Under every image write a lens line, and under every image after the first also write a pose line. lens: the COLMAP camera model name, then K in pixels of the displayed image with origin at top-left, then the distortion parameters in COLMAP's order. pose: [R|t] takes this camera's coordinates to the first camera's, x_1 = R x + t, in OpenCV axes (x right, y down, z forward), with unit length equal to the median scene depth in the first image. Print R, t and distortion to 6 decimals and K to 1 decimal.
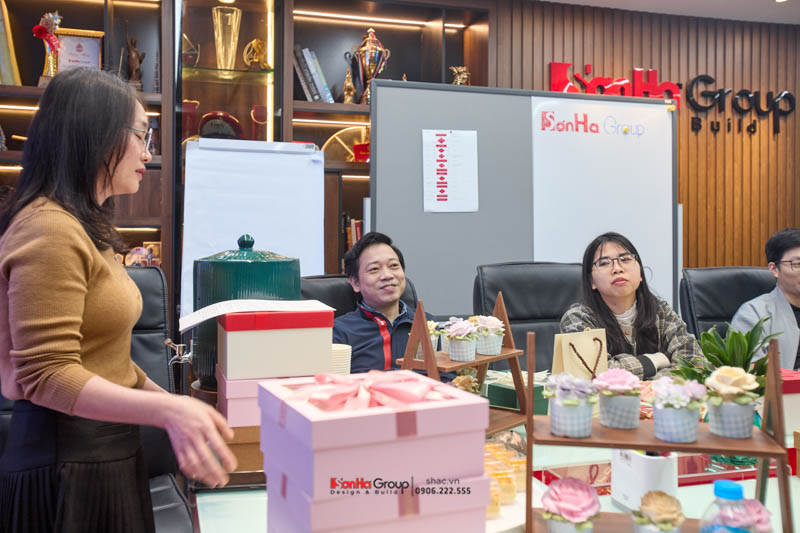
lens RADIAL K [[791.5, 0, 392.0], [0, 791.5, 216.2], [0, 0, 1]] dist [0.024360, 0.000000]
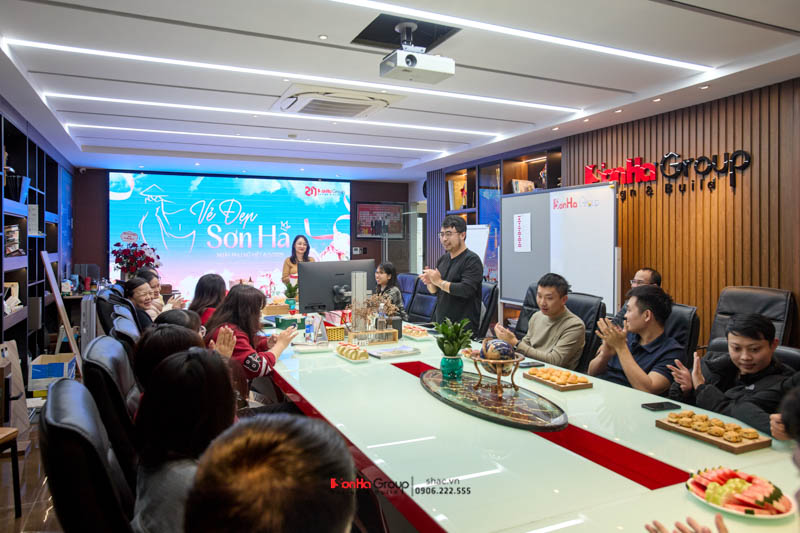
lens RADIAL K [[564.1, 0, 394.8], [0, 564.1, 241.5], [0, 0, 1]] dist [-0.010597, 0.012038]
pose [[0.112392, -0.005458, -0.993649, 1.421912], [0.027194, 0.999627, -0.002415, -0.035769], [0.993292, -0.026750, 0.112499, 0.438739]]
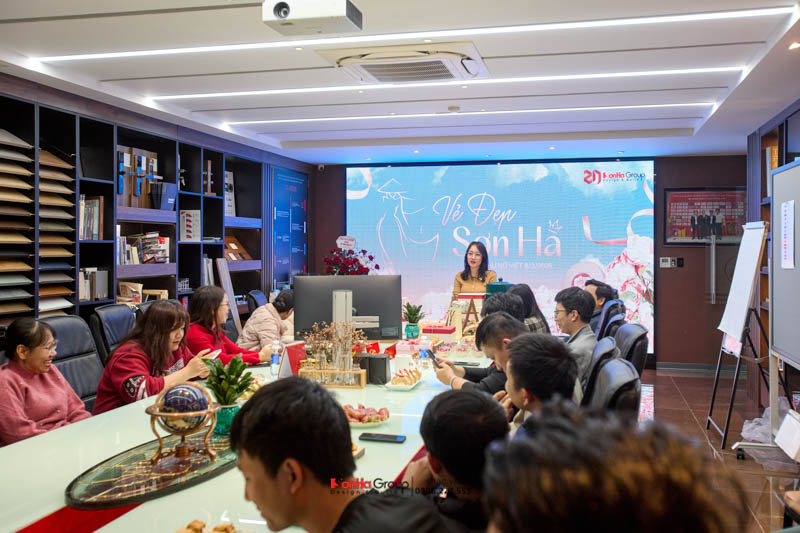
lens RADIAL K [[778.8, 0, 406.0], [0, 778.8, 257.8], [0, 0, 1]] dist [0.007905, 0.000000]
pose [[-0.509702, 0.006625, -0.860325, 1.298312], [0.018200, 0.999830, -0.003084, -0.026525], [0.860158, -0.017230, -0.509736, 1.014551]]
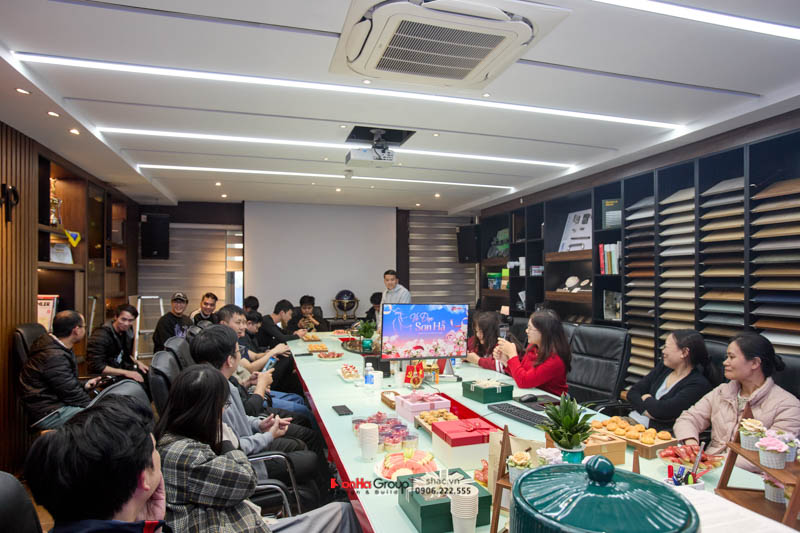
lens RADIAL K [[496.3, 0, 395.5], [0, 496.3, 282.4], [0, 0, 1]] dist [-0.020964, 0.012232]
pose [[0.018053, -0.010818, 0.999779, -0.235093], [-0.026432, 0.999587, 0.011293, -0.045232], [-0.999488, -0.026630, 0.017760, 0.484780]]
